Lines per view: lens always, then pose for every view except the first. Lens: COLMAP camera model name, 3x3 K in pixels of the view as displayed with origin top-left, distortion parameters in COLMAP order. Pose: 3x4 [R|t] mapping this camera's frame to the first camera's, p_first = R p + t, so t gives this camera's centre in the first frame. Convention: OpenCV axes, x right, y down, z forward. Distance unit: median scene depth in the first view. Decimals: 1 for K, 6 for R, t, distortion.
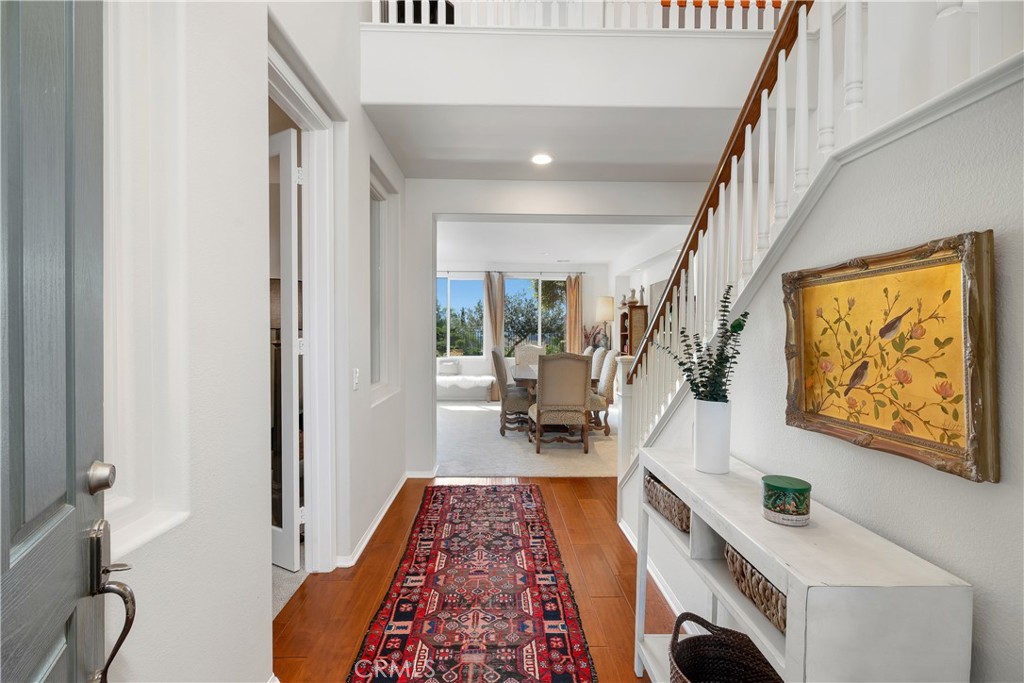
lens RADIAL K [[472.1, 0, 510.5], [0, 472.1, 335.5], [0, 0, 1]] dist [0.000961, 0.000441]
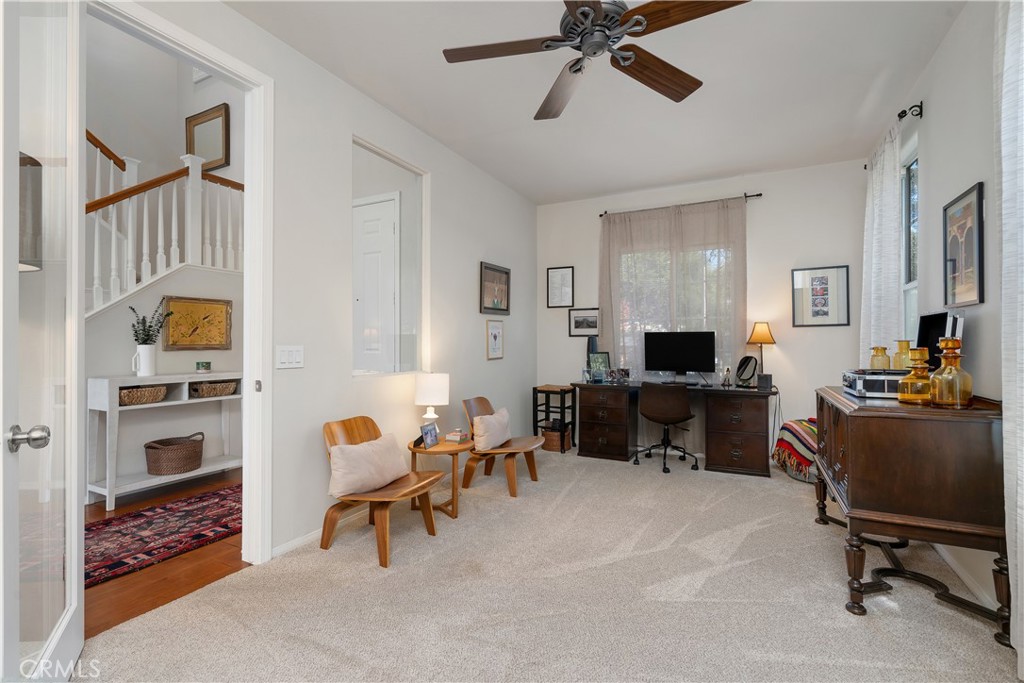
lens RADIAL K [[472.1, 0, 512.8], [0, 472.1, 340.3], [0, 0, 1]] dist [0.000961, 0.000441]
pose [[-0.881776, -0.002565, 0.471661, -1.710723], [-0.000766, 0.999992, 0.004006, 0.079162], [-0.471667, 0.003171, -0.881771, 1.695976]]
